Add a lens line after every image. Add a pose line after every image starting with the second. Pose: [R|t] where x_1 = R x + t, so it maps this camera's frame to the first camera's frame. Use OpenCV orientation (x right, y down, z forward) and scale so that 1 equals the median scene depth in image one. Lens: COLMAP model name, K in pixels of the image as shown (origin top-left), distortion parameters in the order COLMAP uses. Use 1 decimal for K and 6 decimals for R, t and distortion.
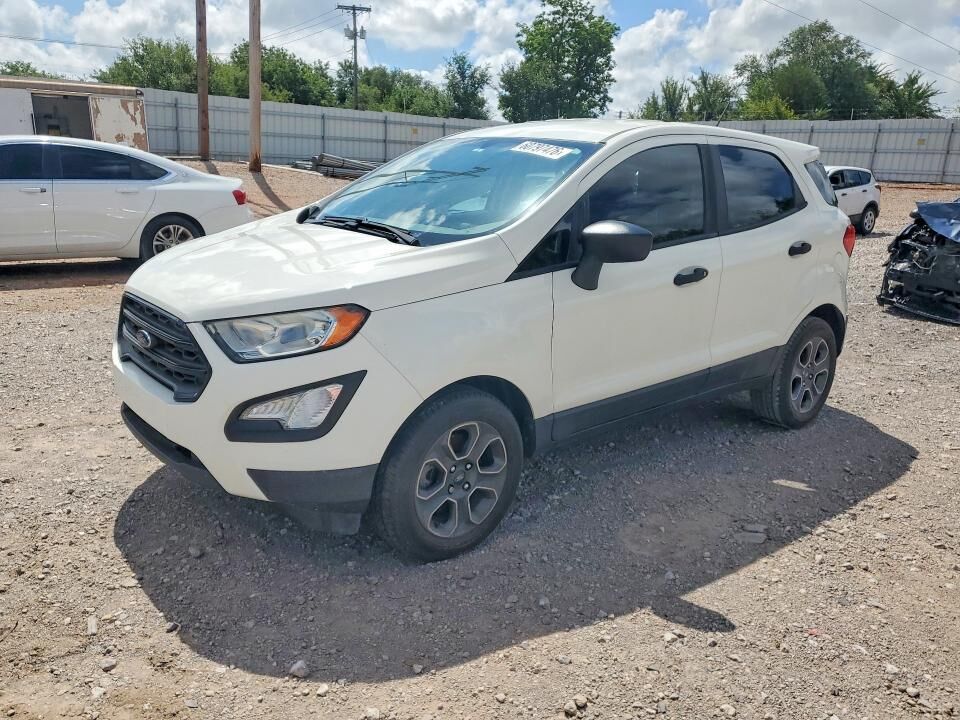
lens RADIAL K [[689.4, 0, 486.9], [0, 689.4, 360.4], [0, 0, 1]] dist [-0.011829, -0.007567]
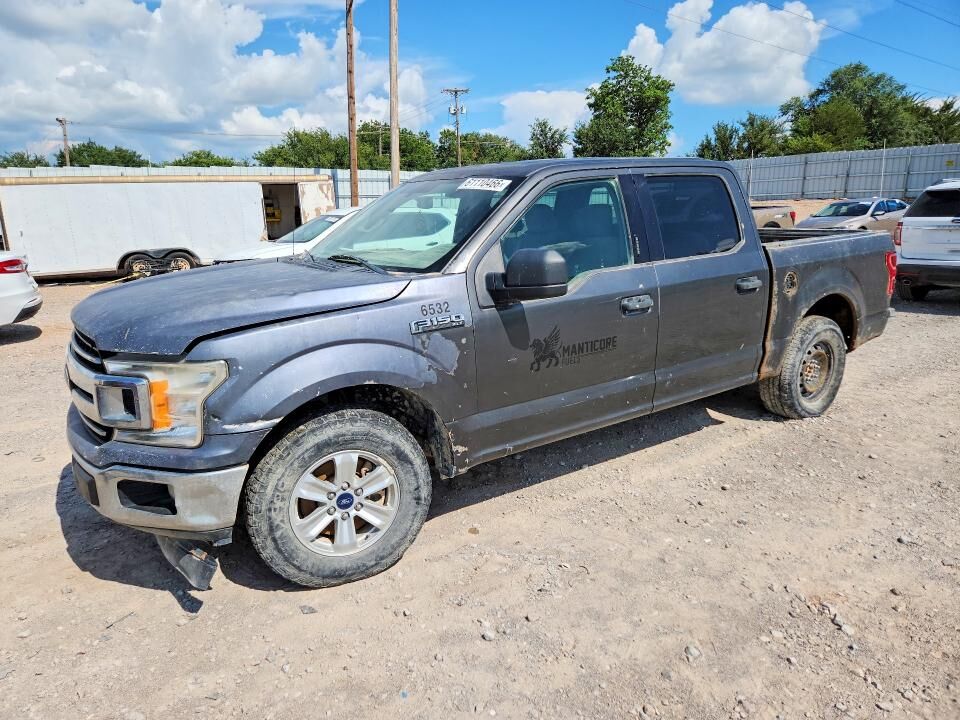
lens RADIAL K [[689.4, 0, 477.1], [0, 689.4, 364.6], [0, 0, 1]] dist [-0.011829, -0.007567]
pose [[0.993306, -0.036956, -0.109440, -0.030358], [0.032508, 0.998582, -0.042159, 0.033233], [0.110843, 0.038319, 0.993099, -0.184712]]
